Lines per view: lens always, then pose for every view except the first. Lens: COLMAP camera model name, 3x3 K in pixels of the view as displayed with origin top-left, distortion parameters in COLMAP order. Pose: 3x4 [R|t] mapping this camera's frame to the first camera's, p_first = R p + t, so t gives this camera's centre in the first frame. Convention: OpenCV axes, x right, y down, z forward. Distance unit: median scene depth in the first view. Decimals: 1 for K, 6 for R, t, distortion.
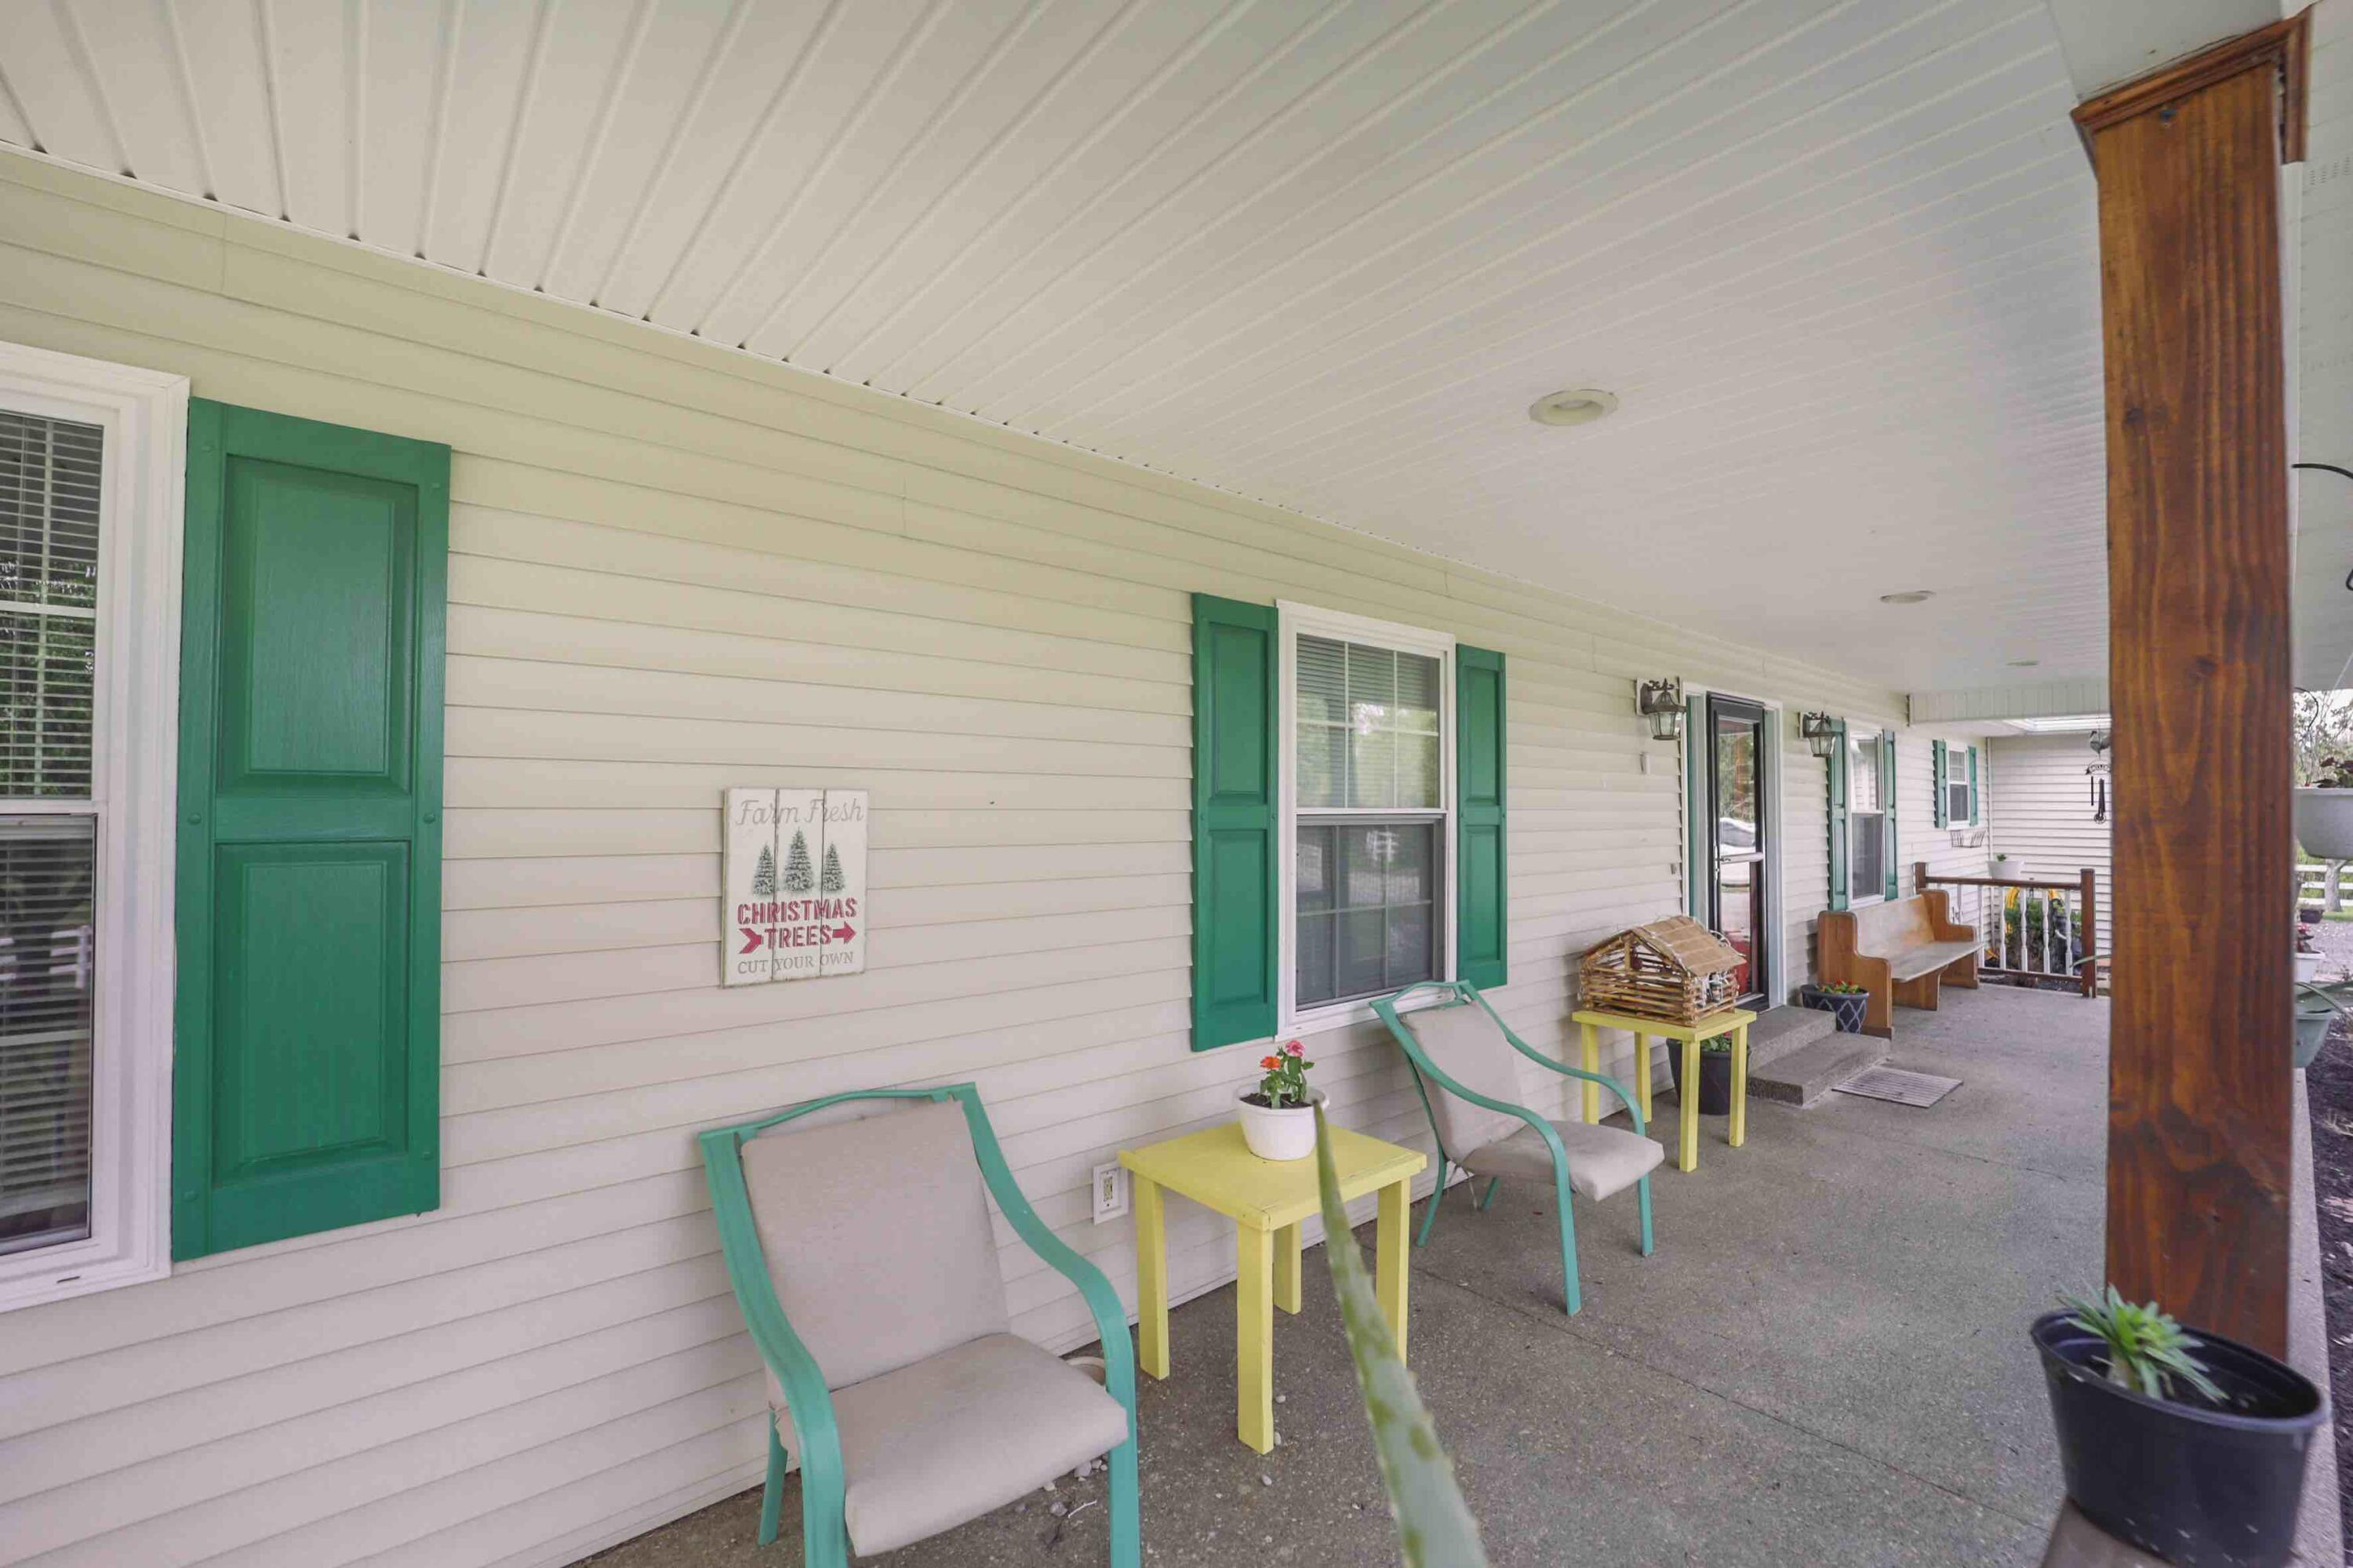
lens RADIAL K [[972.3, 0, 1176.5], [0, 972.3, 784.0], [0, 0, 1]] dist [-0.026760, 0.000017]
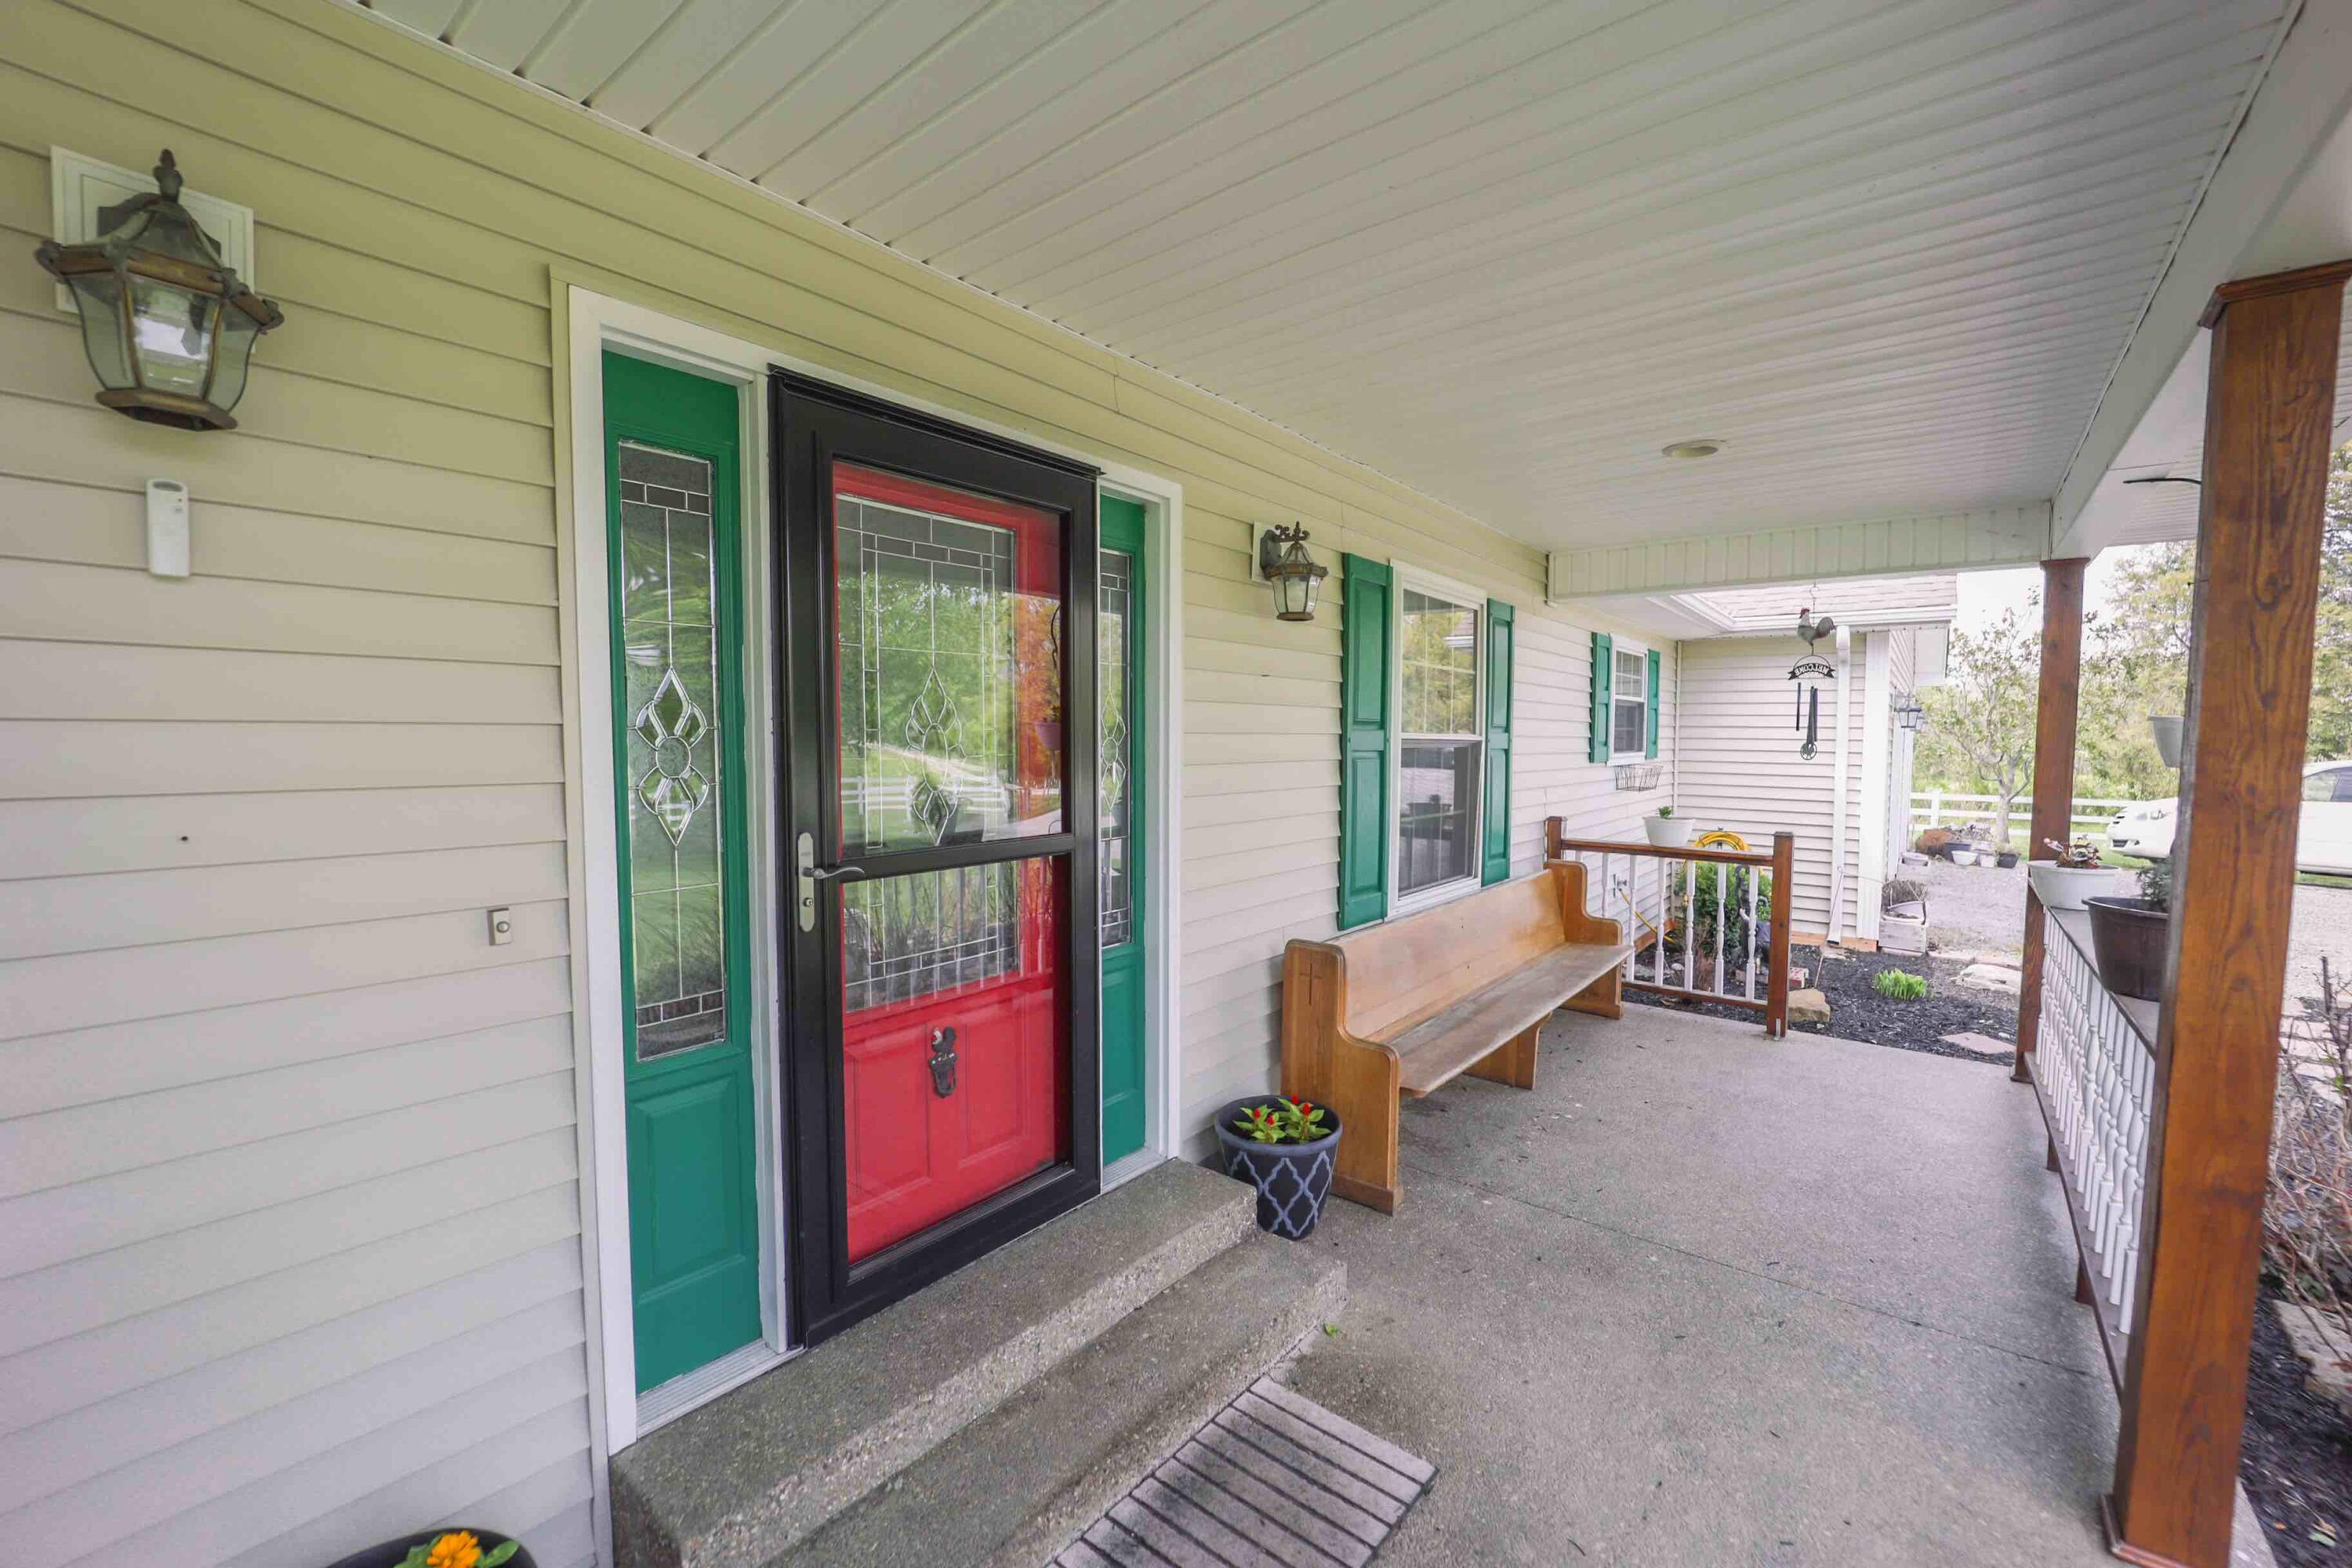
lens RADIAL K [[948.5, 0, 1180.5], [0, 948.5, 793.1], [0, 0, 1]] dist [-0.024212, 0.000345]
pose [[0.982275, -0.008960, 0.187230, 0.428445], [-0.006731, 0.996527, 0.083002, 0.015201], [-0.187323, -0.082791, 0.978803, 0.443946]]
